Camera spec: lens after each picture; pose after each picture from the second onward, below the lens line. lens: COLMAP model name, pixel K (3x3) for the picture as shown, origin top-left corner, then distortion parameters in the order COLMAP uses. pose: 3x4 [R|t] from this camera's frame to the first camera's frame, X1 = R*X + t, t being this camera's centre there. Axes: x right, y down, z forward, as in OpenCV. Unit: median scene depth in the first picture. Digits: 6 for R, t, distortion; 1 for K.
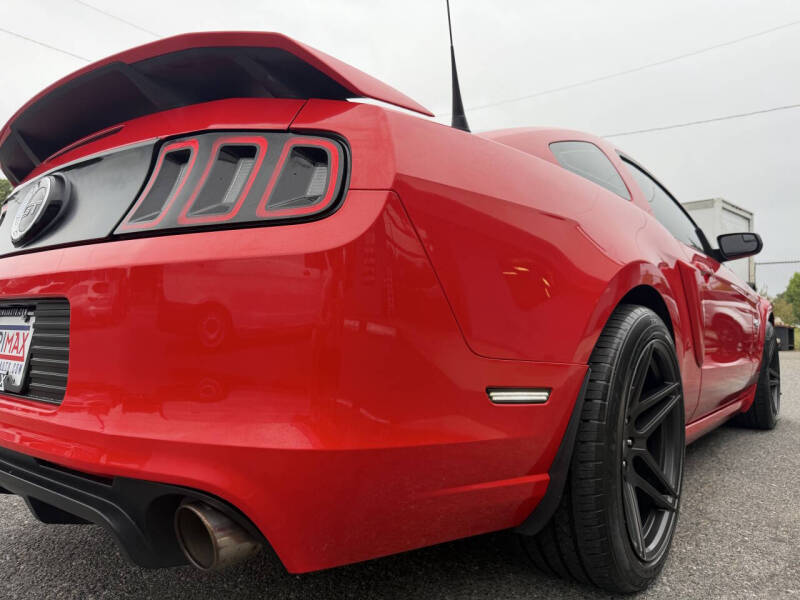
lens RADIAL K [[589.6, 0, 402.2], [0, 589.6, 303.6], [0, 0, 1]] dist [0.041274, -0.024976]
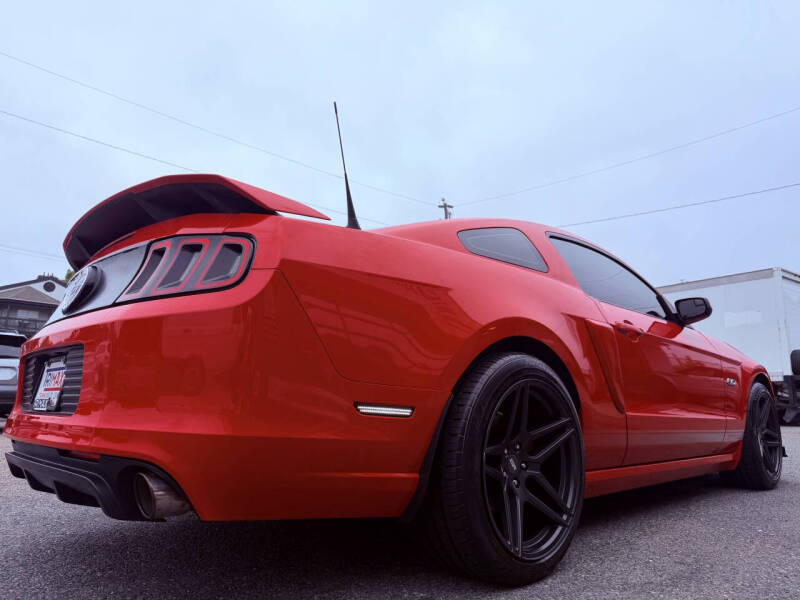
lens RADIAL K [[589.6, 0, 400.5], [0, 589.6, 298.5], [0, 0, 1]] dist [0.041274, -0.024976]
pose [[0.992801, -0.022538, -0.117639, 0.416690], [0.005951, 0.990205, -0.139492, 0.089848], [0.119630, 0.137788, 0.983211, -0.418410]]
